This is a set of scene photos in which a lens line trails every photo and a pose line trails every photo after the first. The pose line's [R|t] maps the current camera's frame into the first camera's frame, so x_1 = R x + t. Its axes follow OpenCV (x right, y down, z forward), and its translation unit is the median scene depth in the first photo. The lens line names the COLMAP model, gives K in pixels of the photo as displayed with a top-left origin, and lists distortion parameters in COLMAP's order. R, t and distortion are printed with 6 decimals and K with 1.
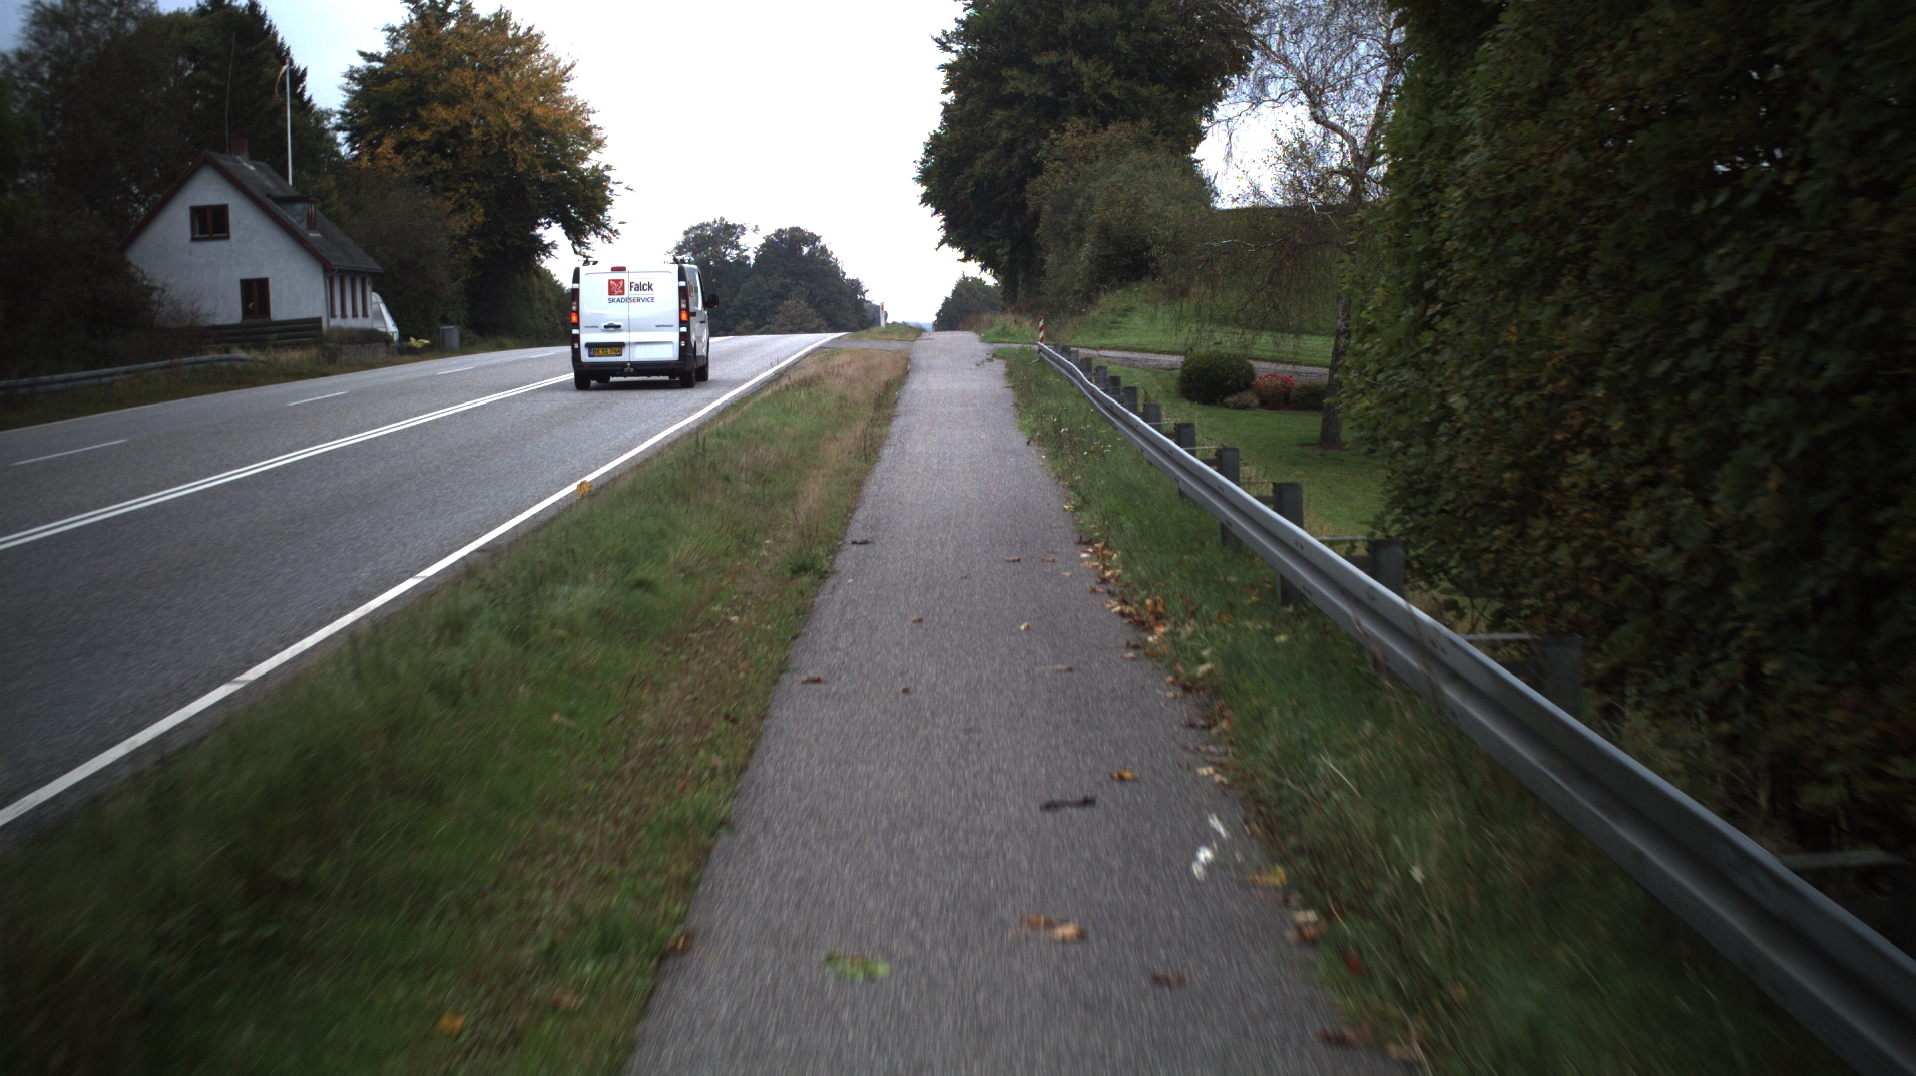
lens RADIAL K [[1558.9, 0, 949.9], [0, 1558.9, 536.2], [0, 0, 1]] dist [-0.039164, -0.001135]
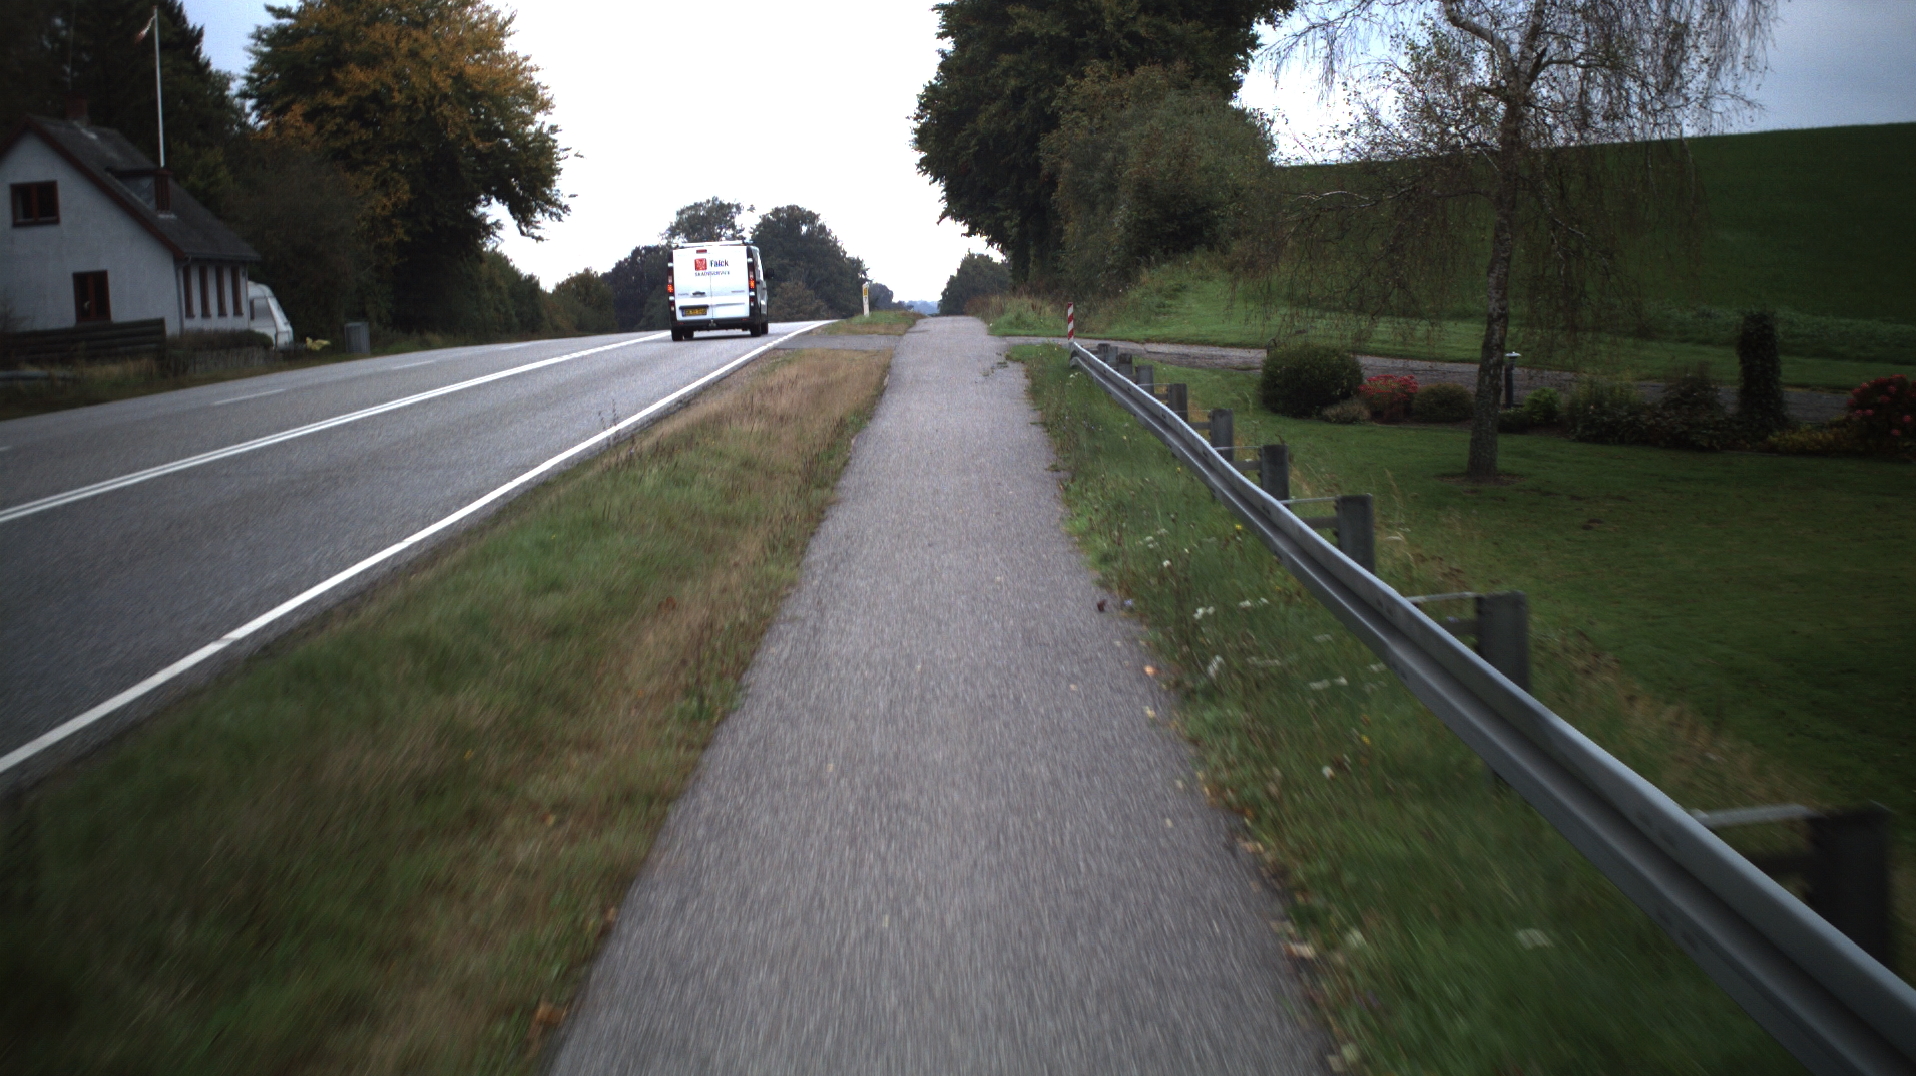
lens RADIAL K [[1558.9, 0, 961.2], [0, 1558.9, 538.1], [0, 0, 1]] dist [-0.039164, -0.001135]
pose [[0.999809, -0.019547, -0.000517, 0.003850], [0.019553, 0.999694, 0.015148, -0.031858], [0.000221, -0.015155, 0.999885, 0.200969]]
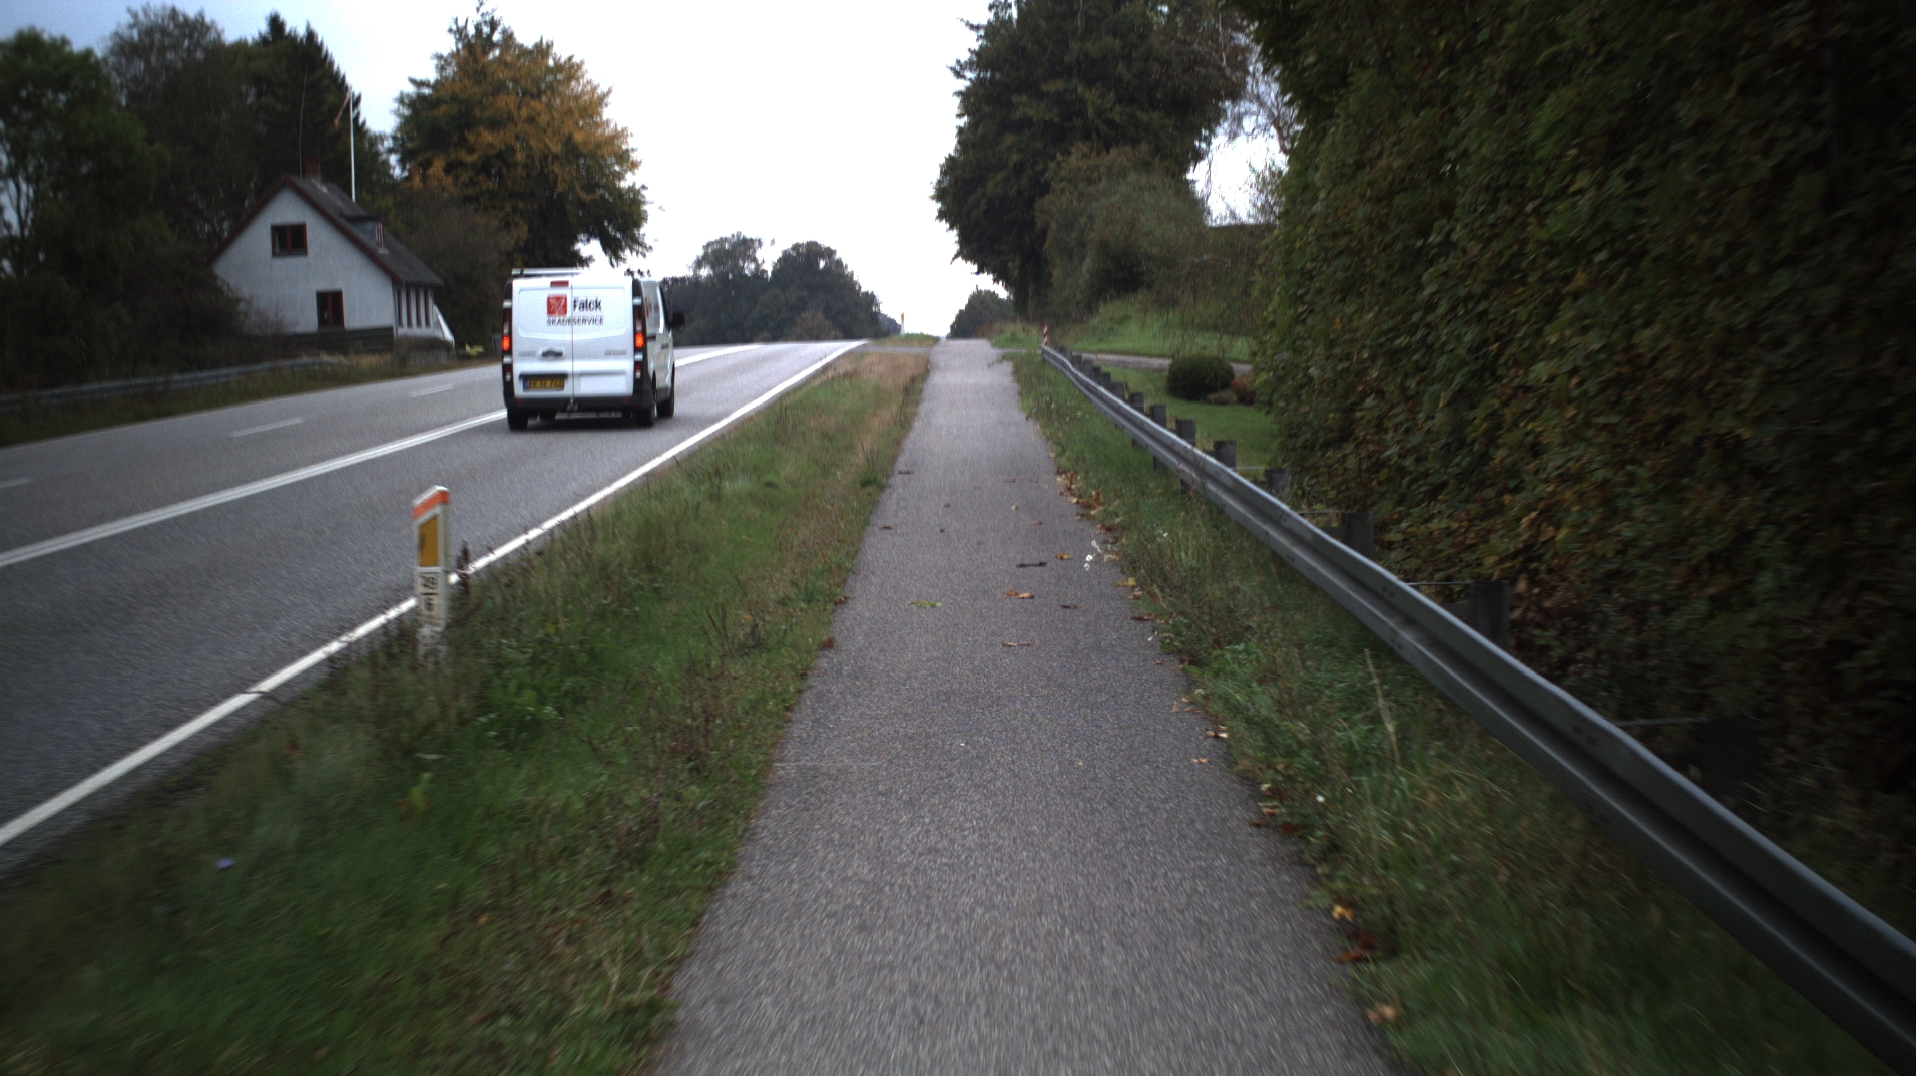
lens RADIAL K [[1558.9, 0, 963.7], [0, 1558.9, 538.5], [0, 0, 1]] dist [-0.039164, -0.001135]
pose [[1.000000, -0.000953, 0.000168, -0.000706], [0.000954, 0.999978, -0.006593, 0.017275], [-0.000162, 0.006593, 0.999978, -0.100592]]
